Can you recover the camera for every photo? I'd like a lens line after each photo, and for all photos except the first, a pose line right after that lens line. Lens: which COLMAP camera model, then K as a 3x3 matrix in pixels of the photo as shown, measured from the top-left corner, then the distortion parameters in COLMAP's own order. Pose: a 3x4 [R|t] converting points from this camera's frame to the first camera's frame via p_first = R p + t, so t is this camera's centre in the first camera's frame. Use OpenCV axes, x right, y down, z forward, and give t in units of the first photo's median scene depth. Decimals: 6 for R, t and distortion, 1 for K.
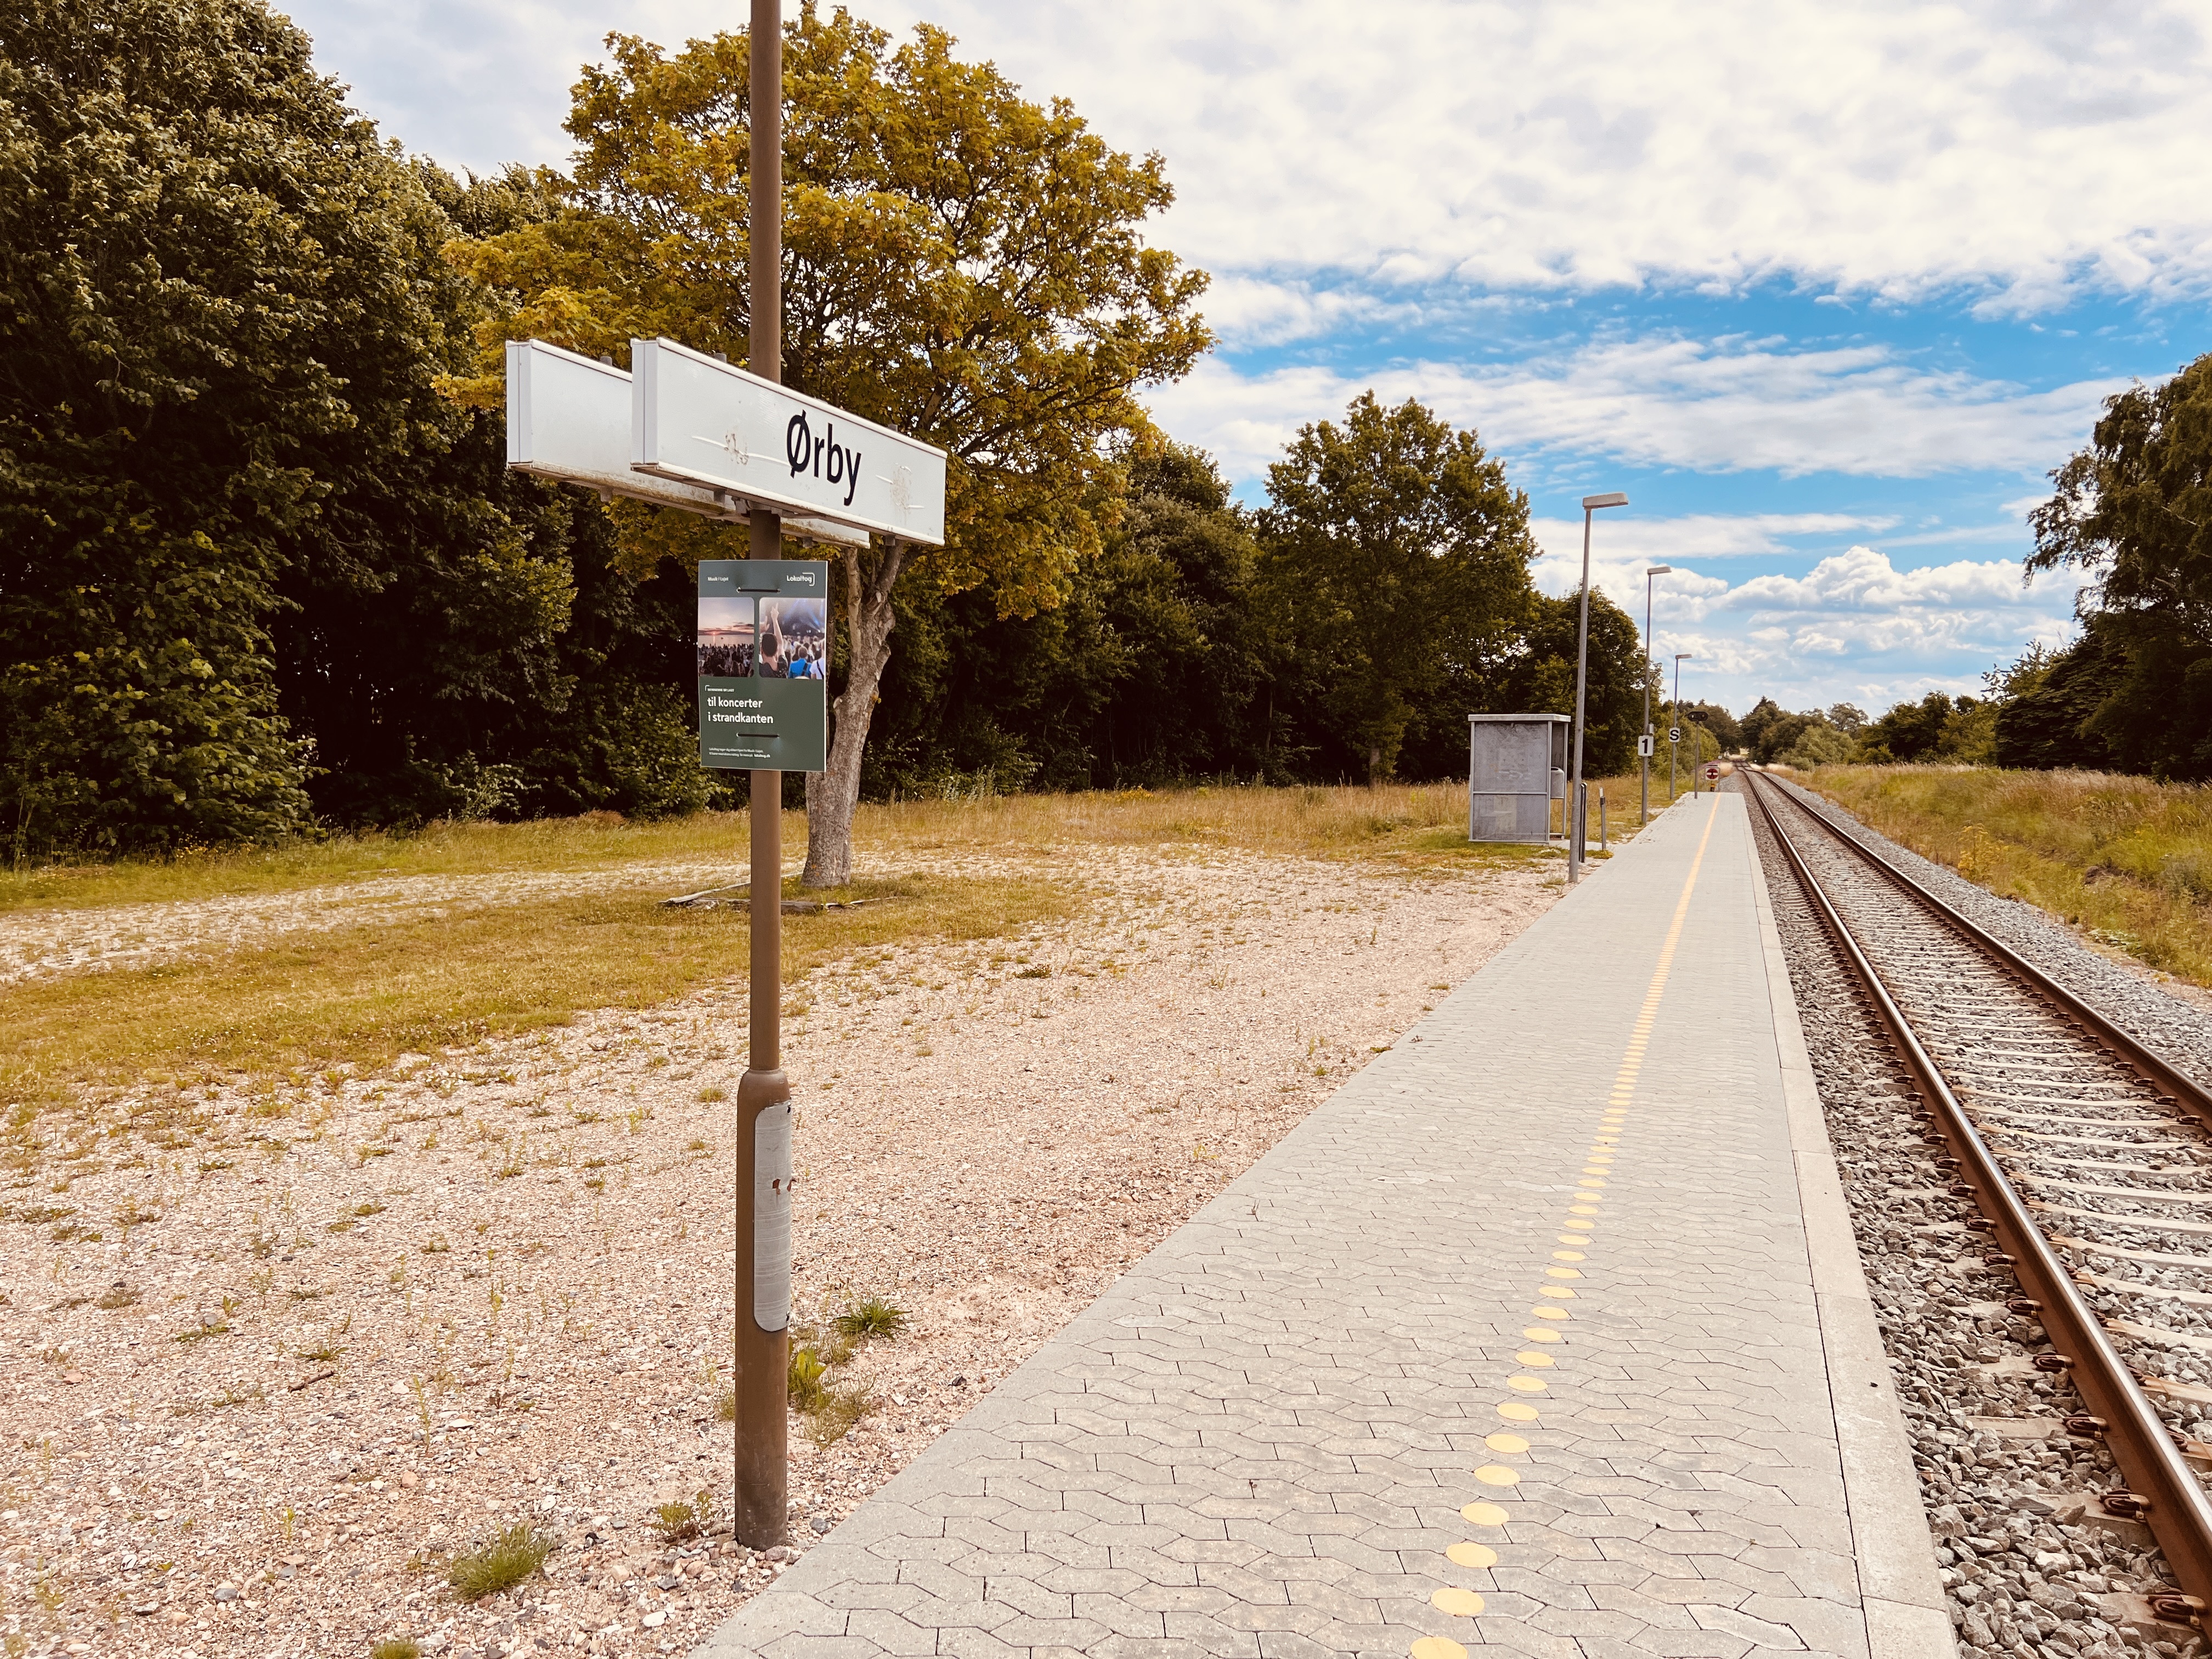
lens RADIAL K [[1638.4, 0, 1109.2], [0, 1638.4, 856.0], [0, 0, 1]] dist [0.043618, -0.053310]
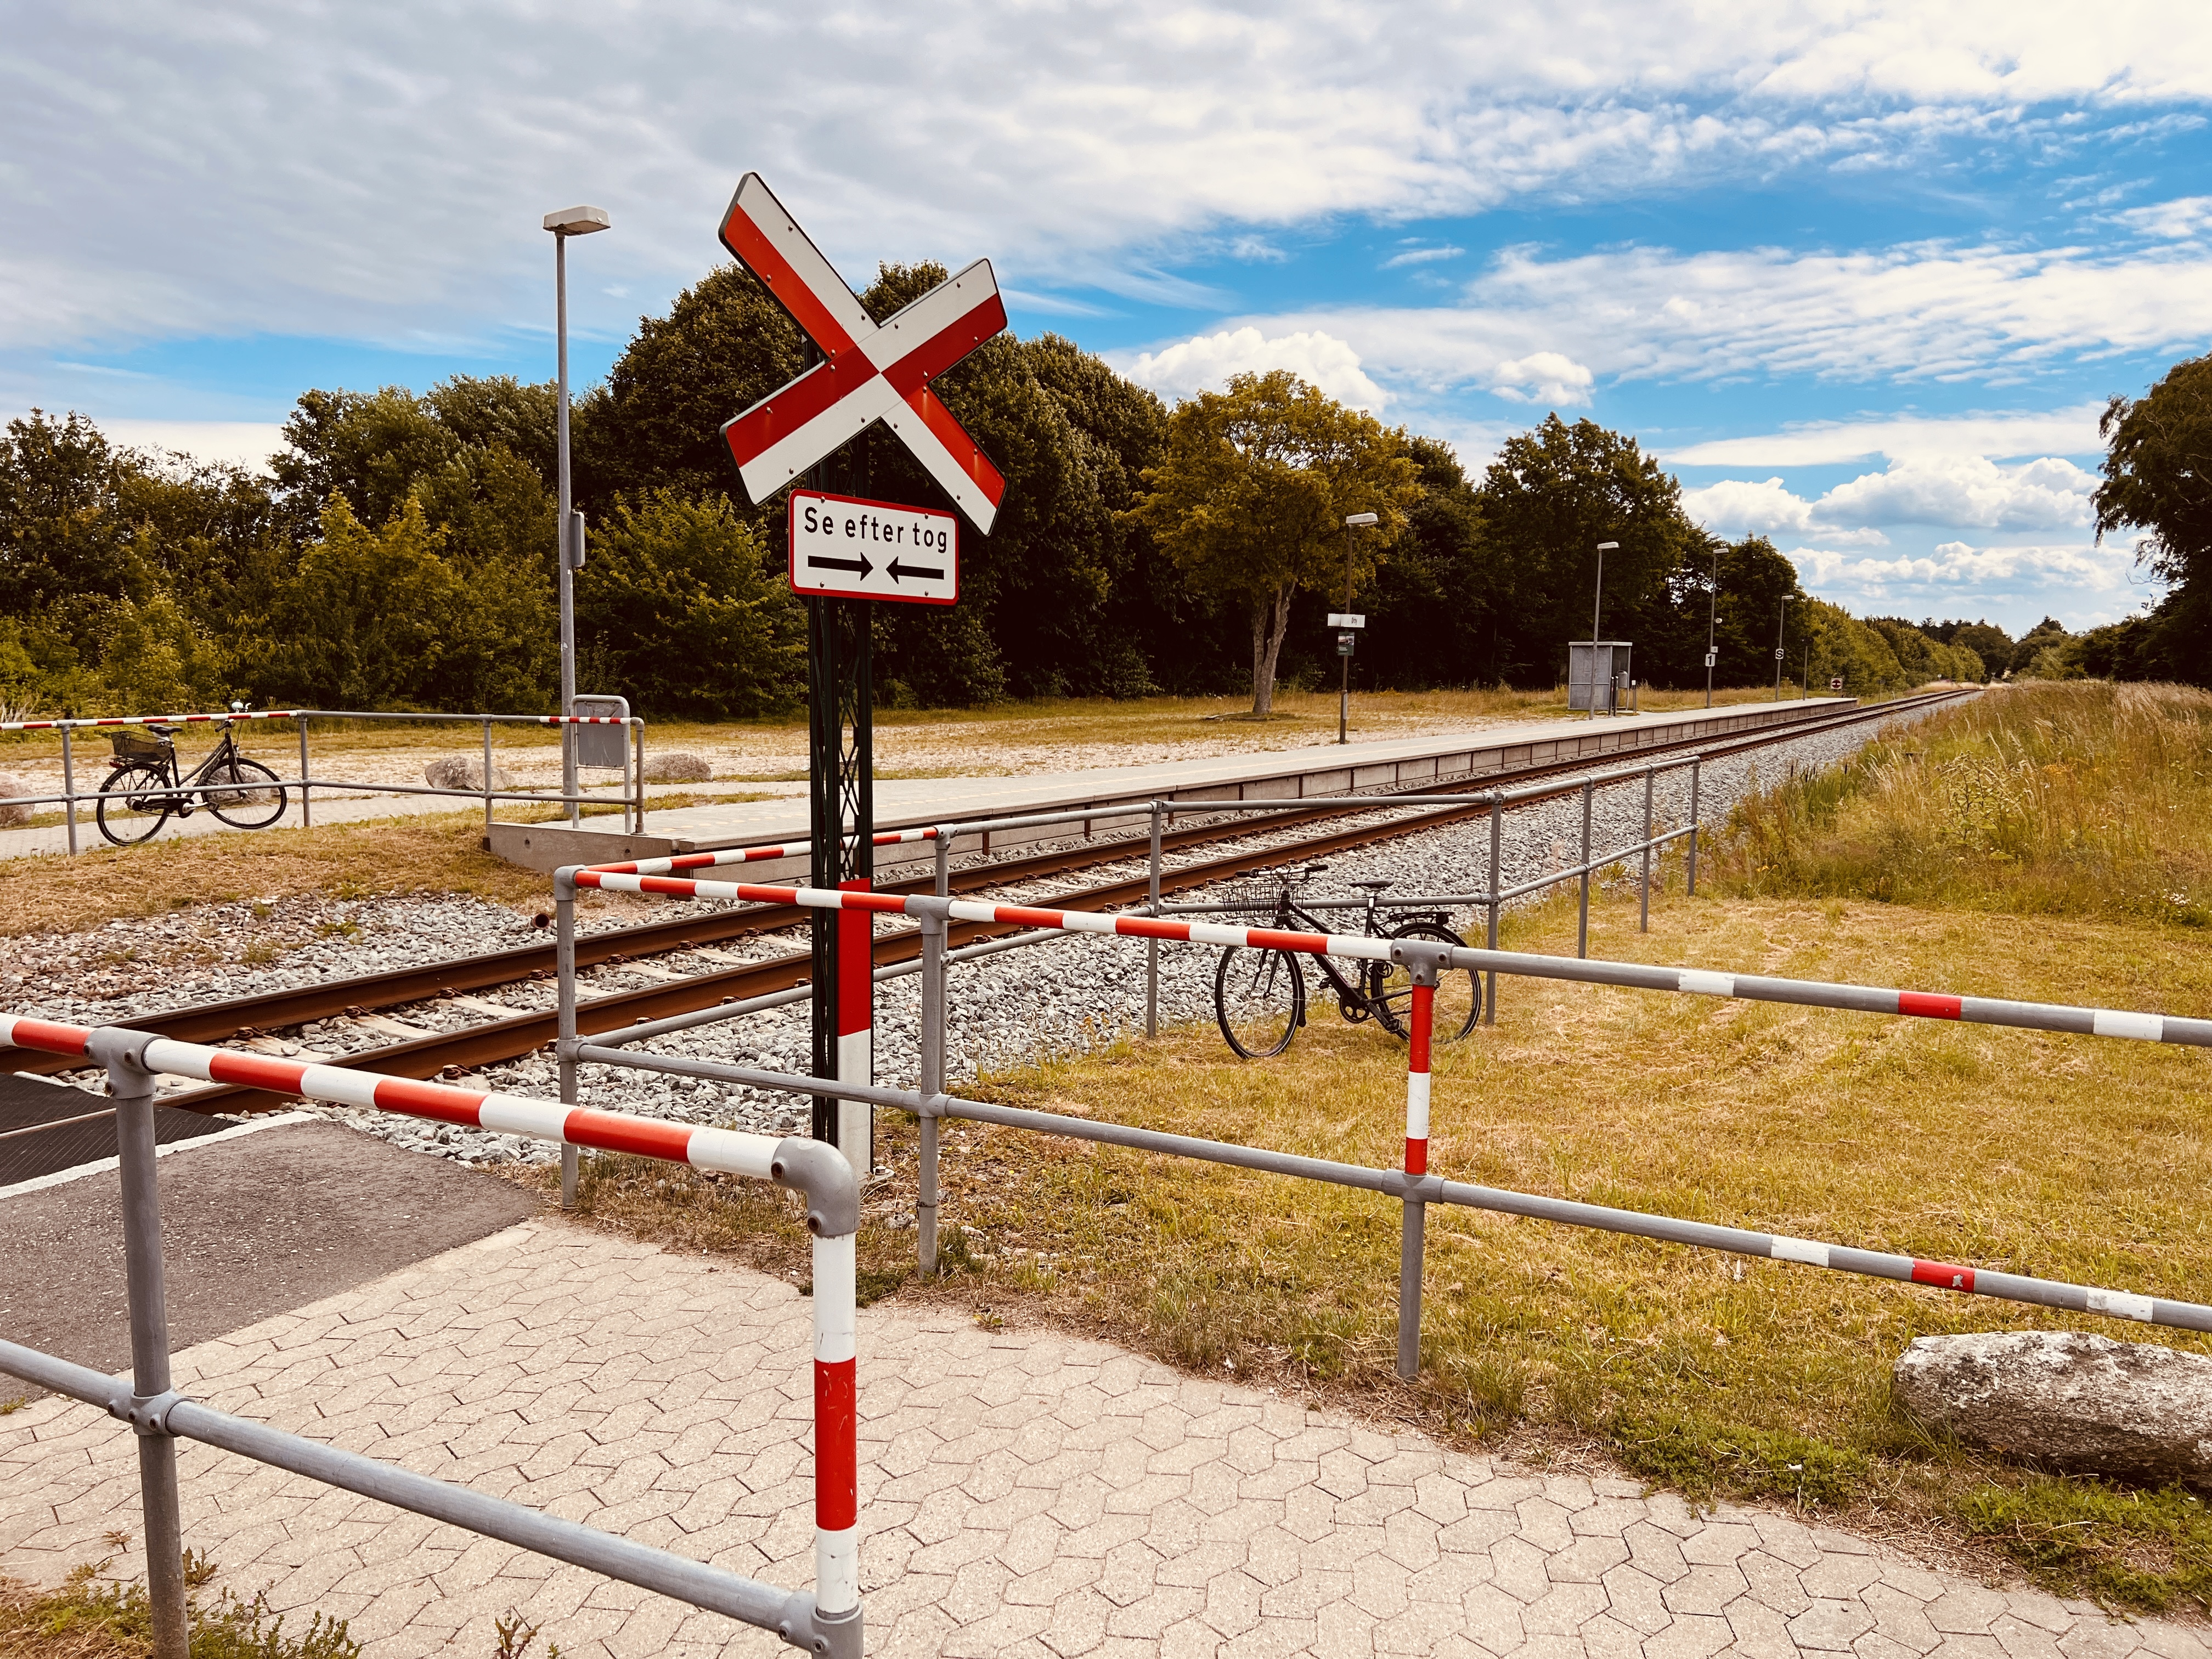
lens RADIAL K [[1638.4, 0, 1096.0], [0, 1638.4, 871.3], [0, 0, 1]] dist [0.043618, -0.053310]
pose [[0.987132, 0.020555, -0.158579, -0.005997], [-0.011648, 0.998312, 0.056894, 0.052717], [0.159481, -0.054315, 0.985706, -0.666643]]
